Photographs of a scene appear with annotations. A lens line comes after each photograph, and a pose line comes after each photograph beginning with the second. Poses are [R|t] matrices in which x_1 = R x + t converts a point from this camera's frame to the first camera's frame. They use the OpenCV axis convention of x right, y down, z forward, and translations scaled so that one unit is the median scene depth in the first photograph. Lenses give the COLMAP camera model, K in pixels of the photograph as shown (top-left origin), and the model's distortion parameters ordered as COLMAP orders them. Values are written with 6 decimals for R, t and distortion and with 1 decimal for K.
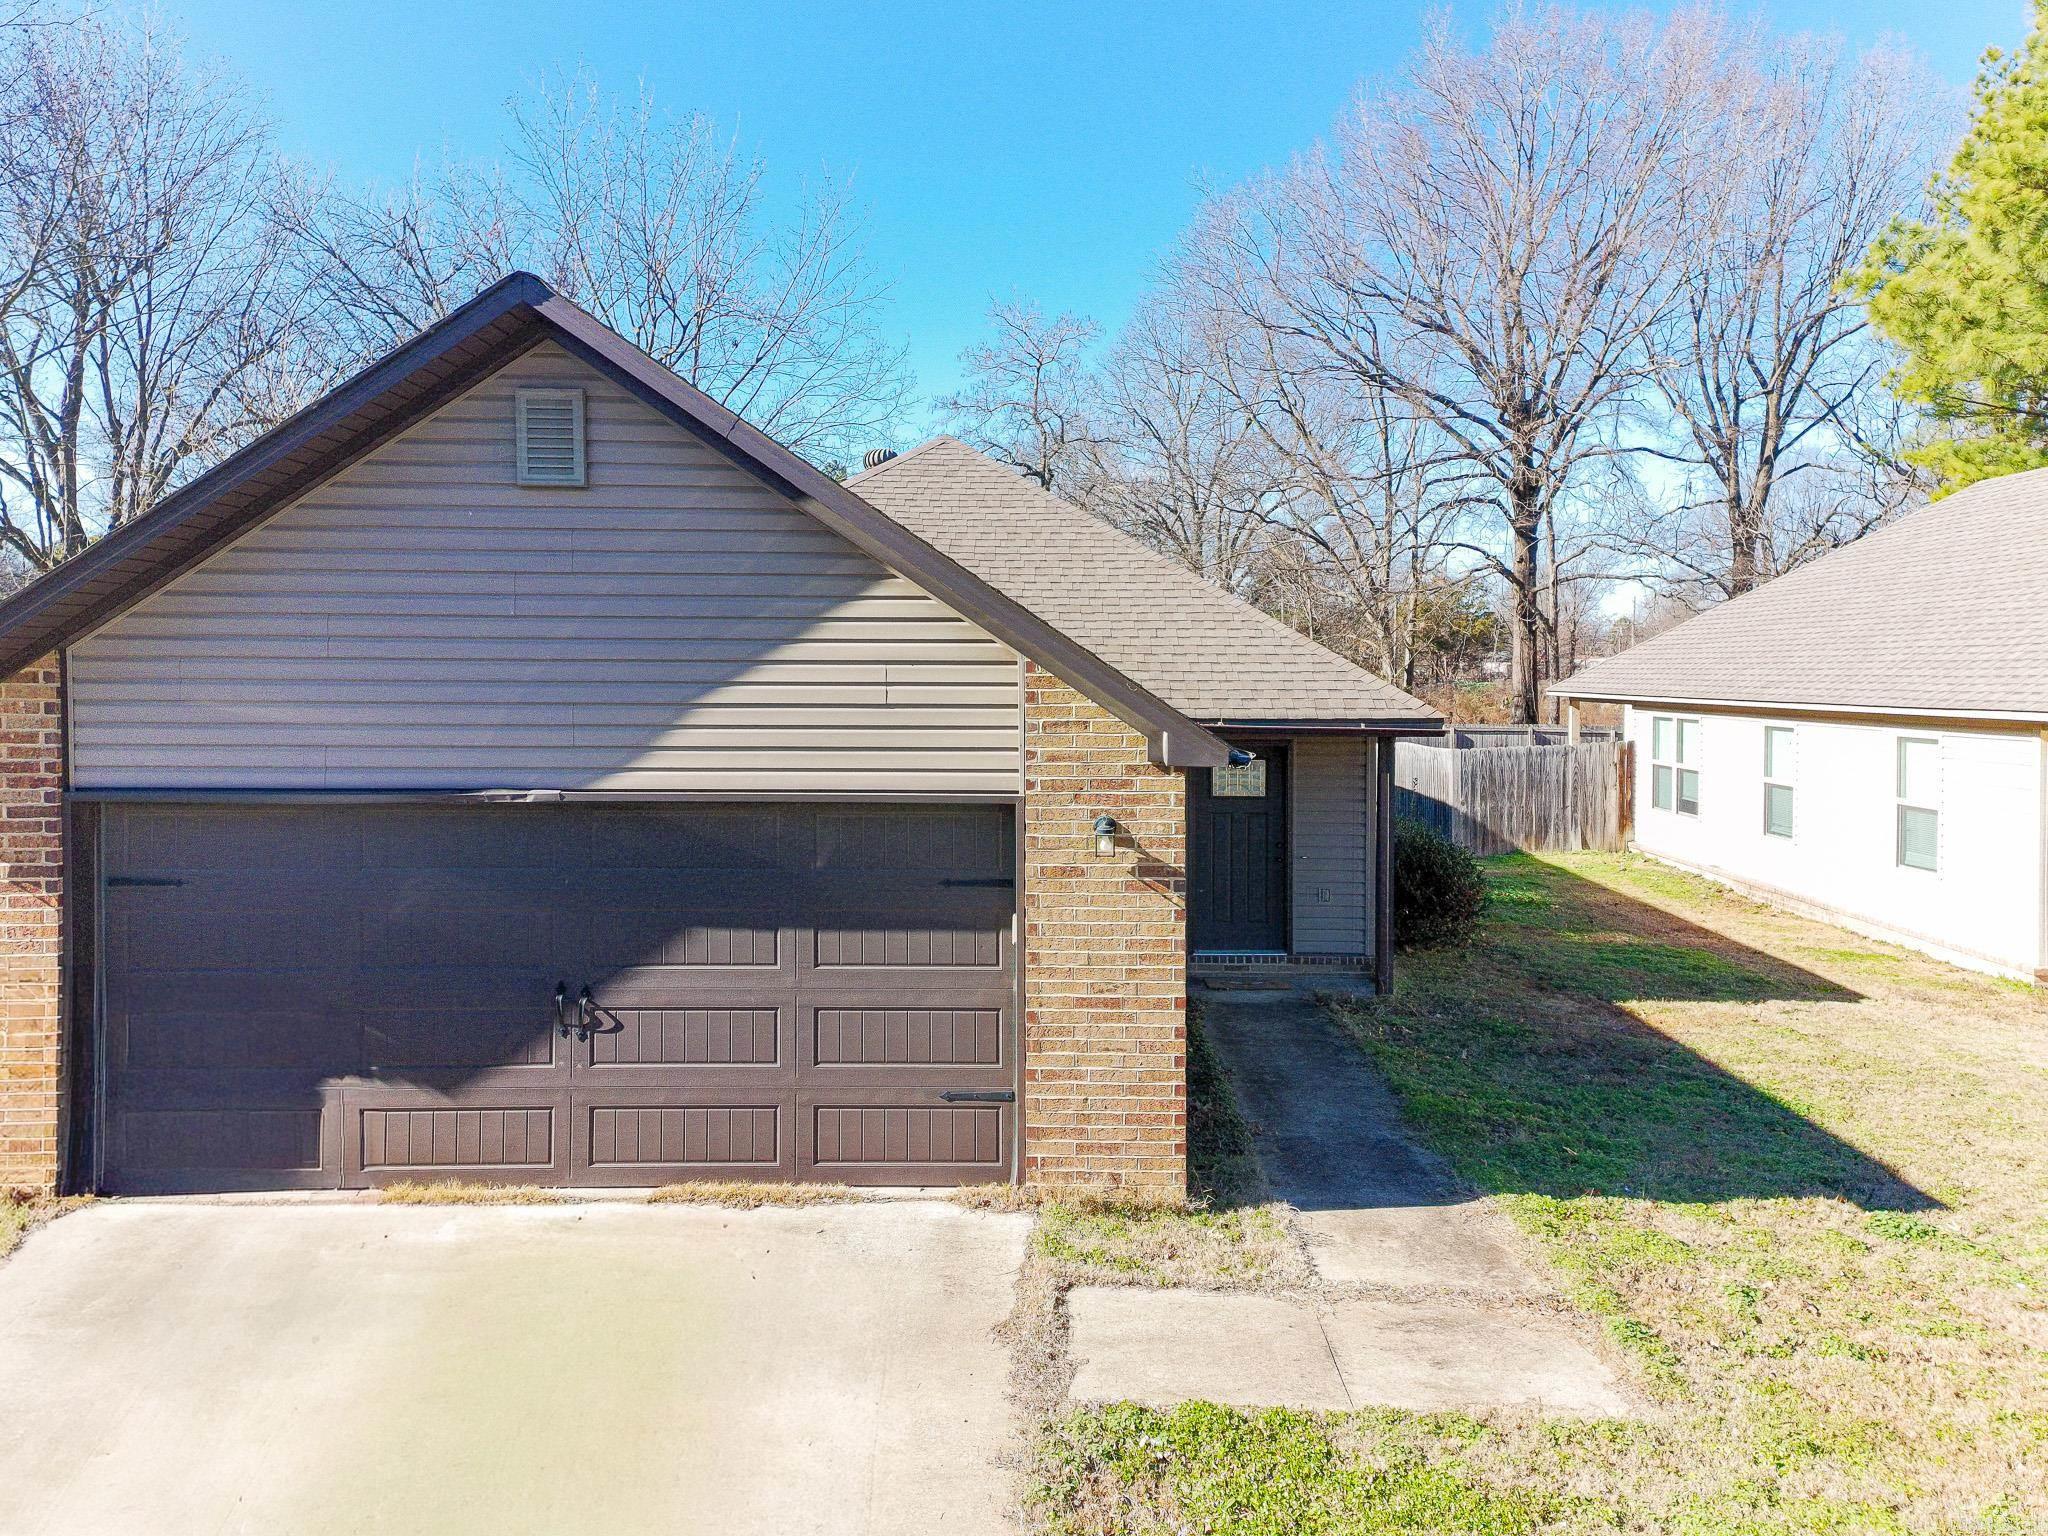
lens RADIAL K [[1516.2, 0, 1081.9], [0, 1516.2, 790.9], [0, 0, 1]] dist [0.105509, -0.011587]
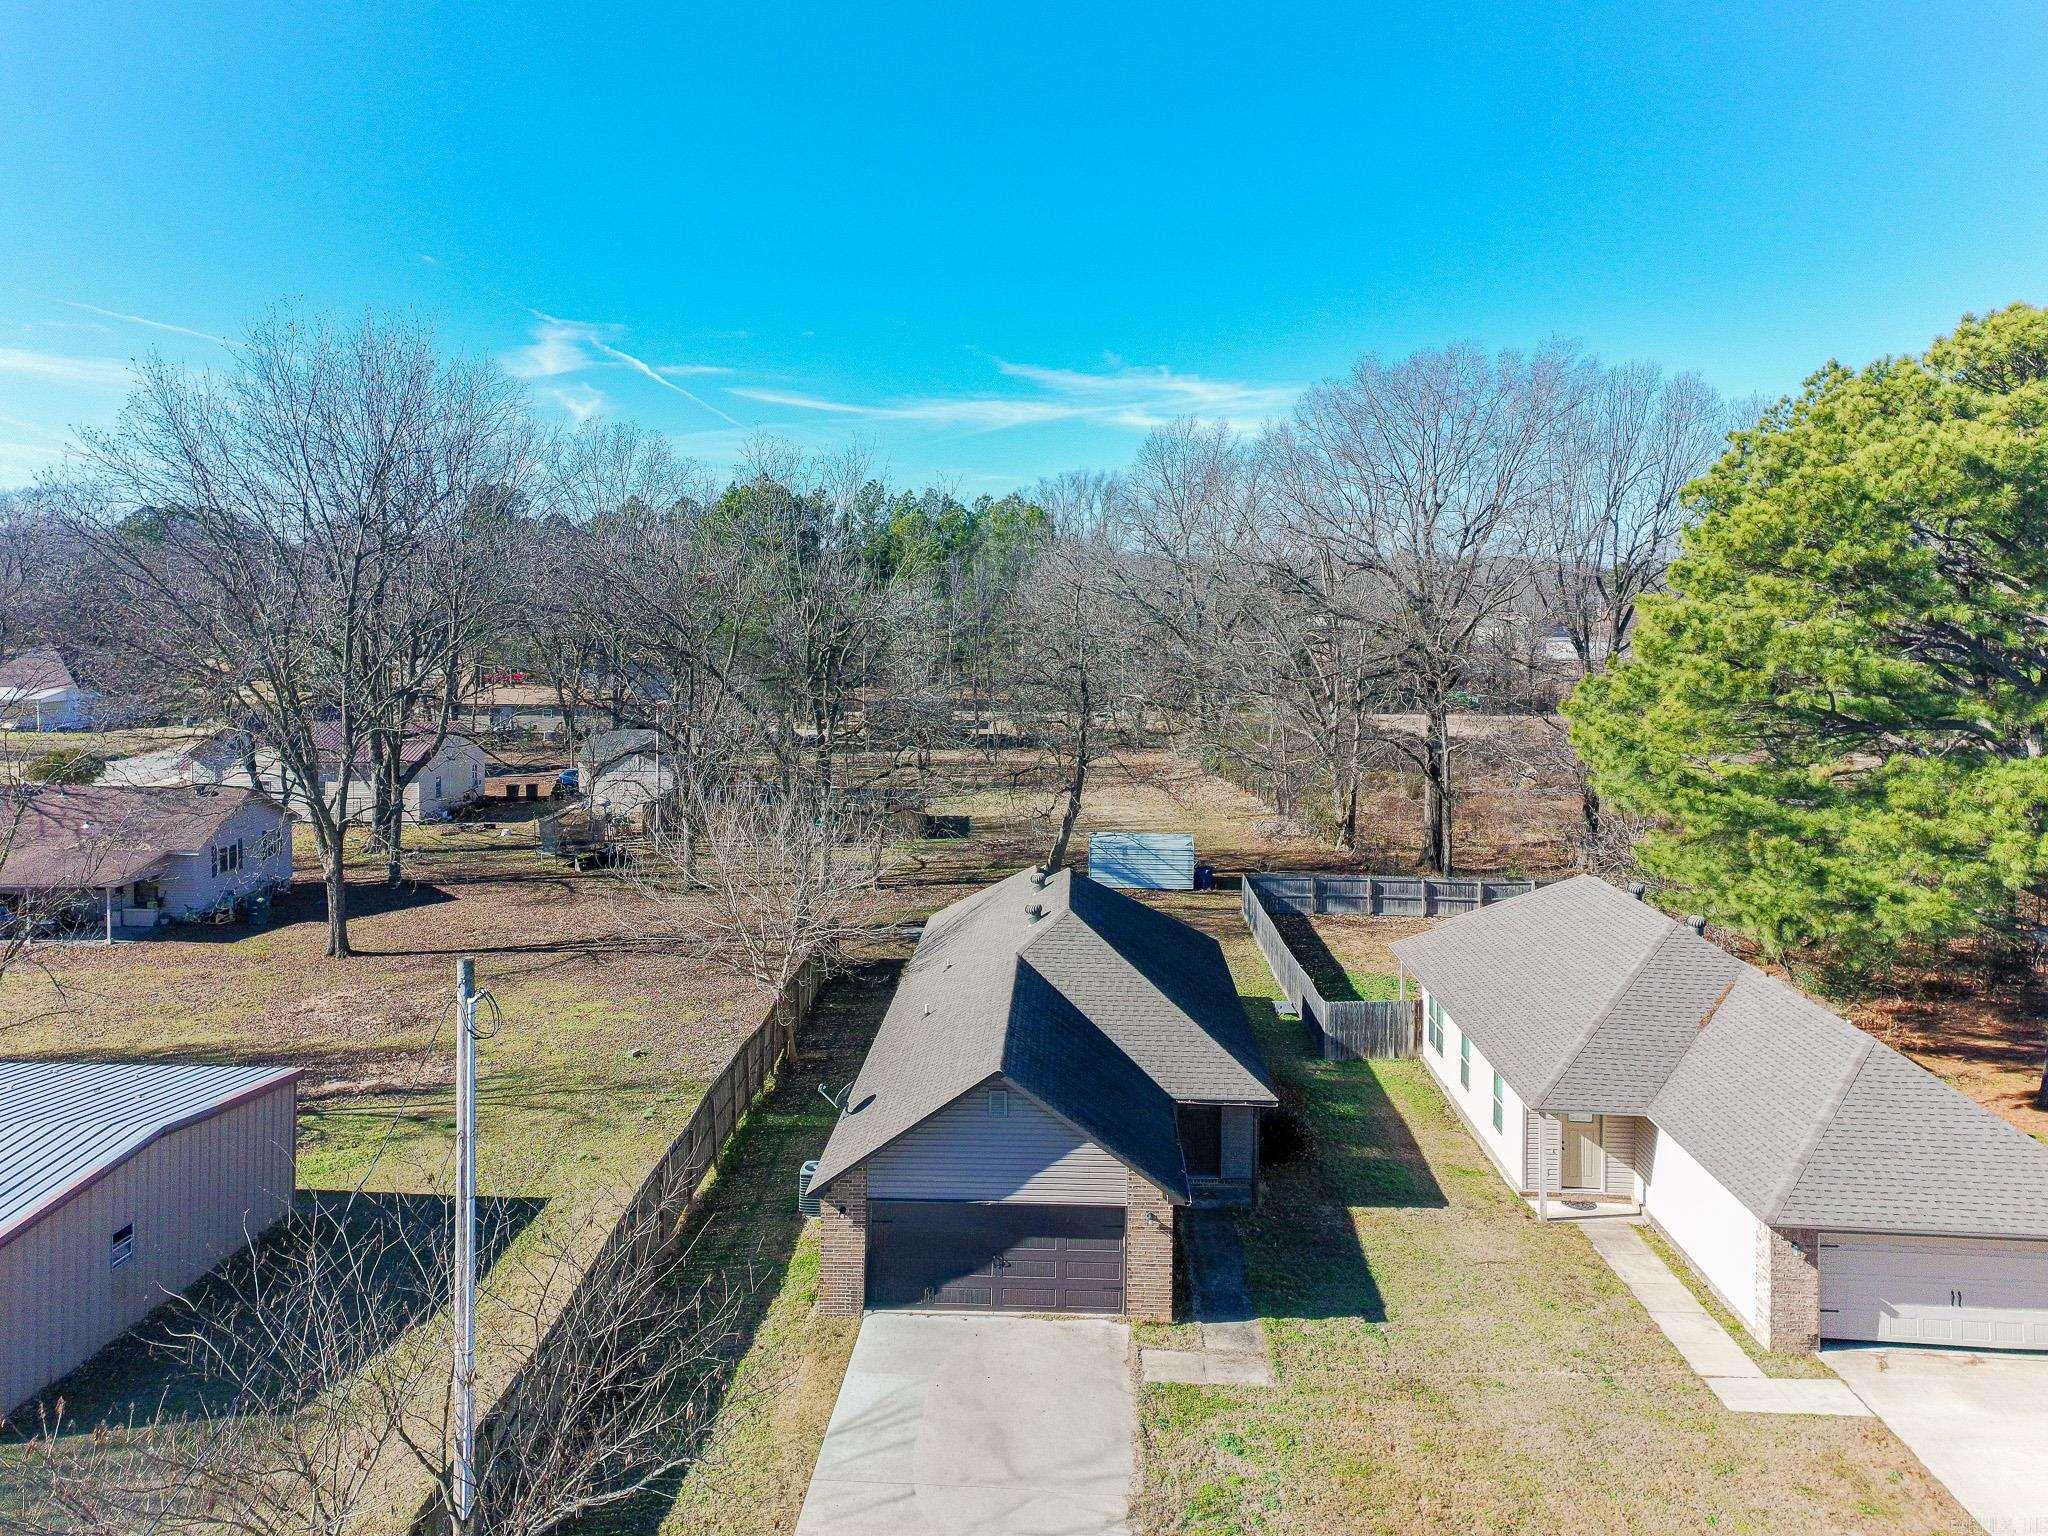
lens RADIAL K [[1608.5, 0, 1079.4], [0, 1608.5, 687.4], [0, 0, 1]] dist [0.111821, -0.008585]
pose [[0.999935, 0.011045, -0.002893, -0.142547], [-0.011020, 0.999901, 0.008736, -1.159598], [0.002989, -0.008704, 0.999958, -2.623218]]
